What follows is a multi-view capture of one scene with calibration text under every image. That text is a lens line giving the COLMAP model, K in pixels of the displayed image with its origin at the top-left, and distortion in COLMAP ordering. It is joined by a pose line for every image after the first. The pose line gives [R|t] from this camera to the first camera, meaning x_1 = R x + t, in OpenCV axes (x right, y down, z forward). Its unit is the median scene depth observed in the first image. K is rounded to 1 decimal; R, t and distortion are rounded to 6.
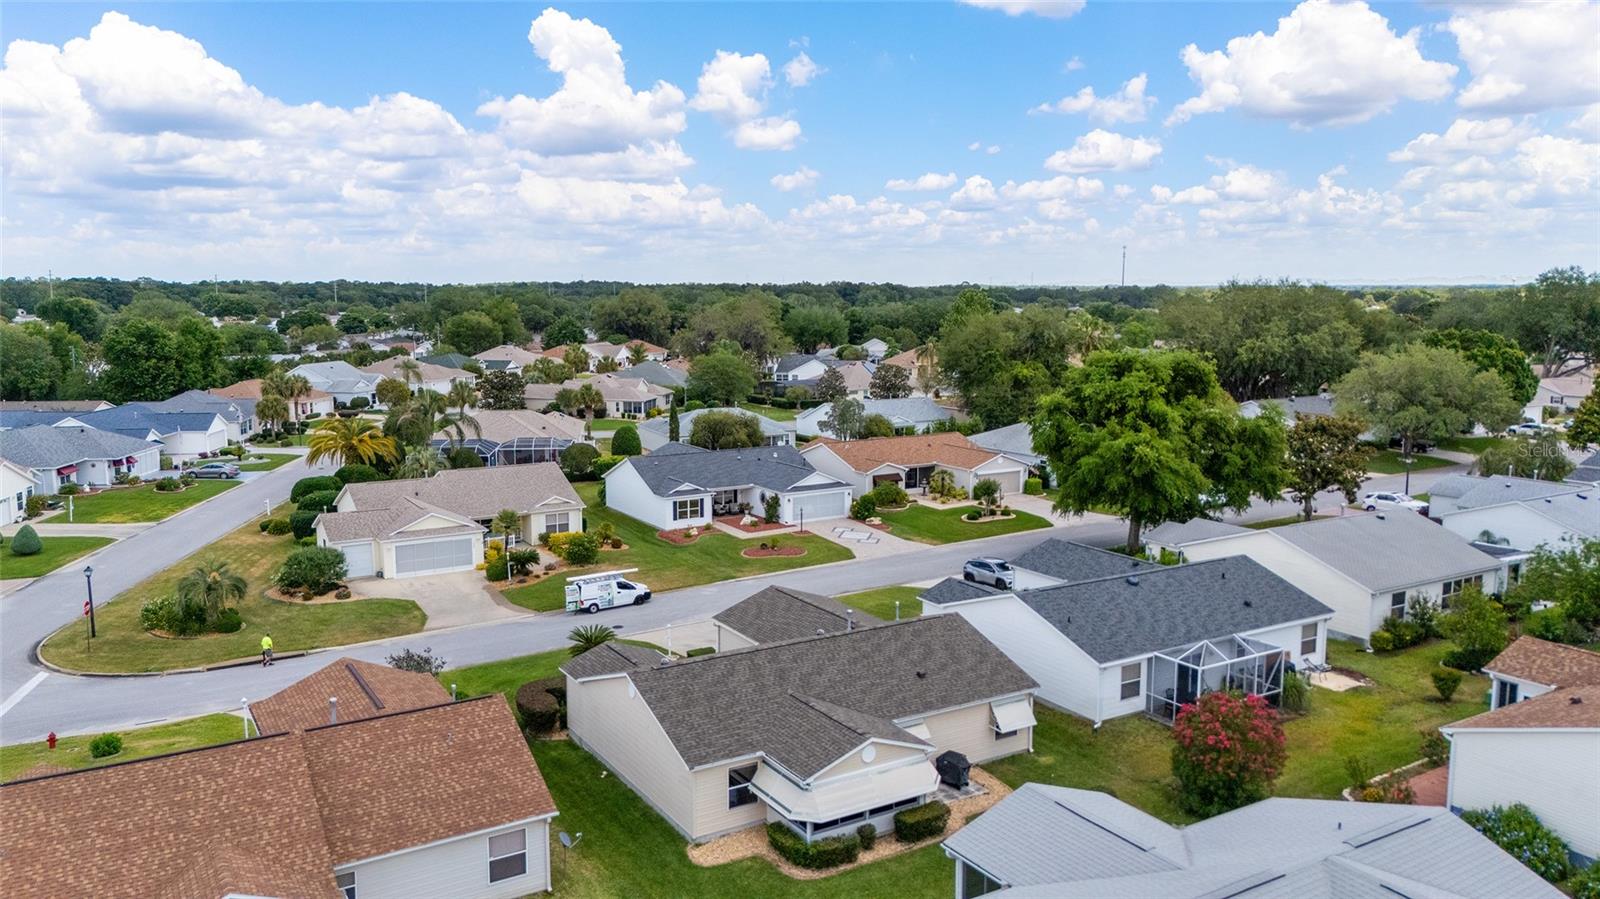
lens RADIAL K [[1167.9, 0, 805.9], [0, 1167.9, 443.6], [0, 0, 1]] dist [0.091404, -0.090257]
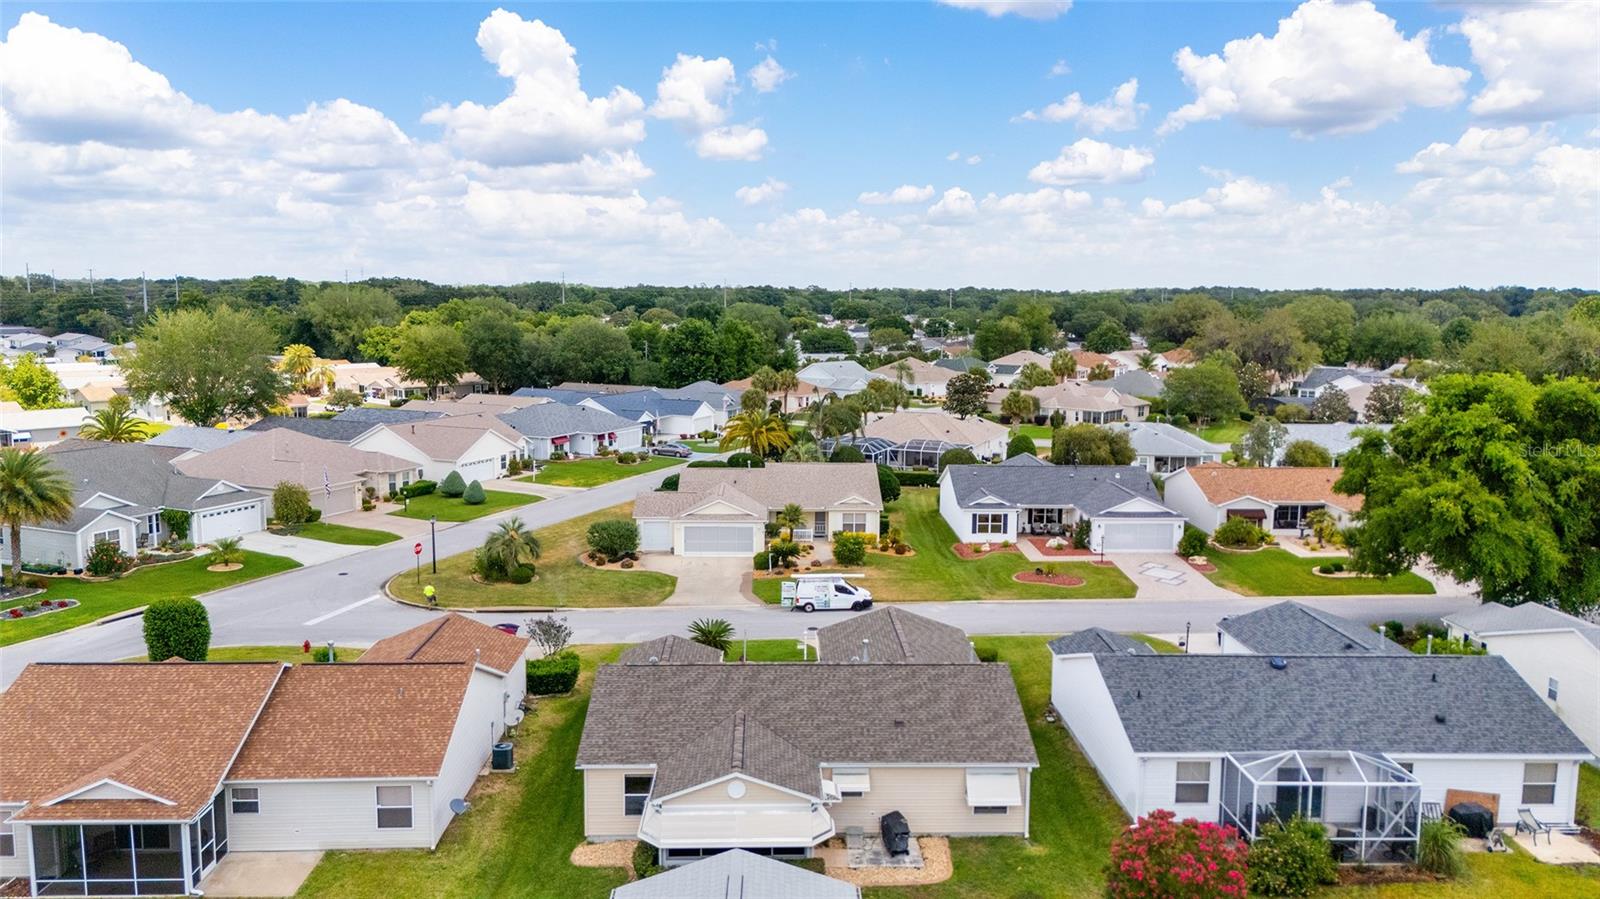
lens RADIAL K [[1167.9, 0, 805.9], [0, 1167.9, 443.6], [0, 0, 1]] dist [0.091404, -0.090257]
pose [[0.868765, 0.070201, -0.490223, 0.281830], [-0.072786, 0.997252, 0.013820, -0.013787], [0.489846, 0.023675, 0.871488, 0.107483]]
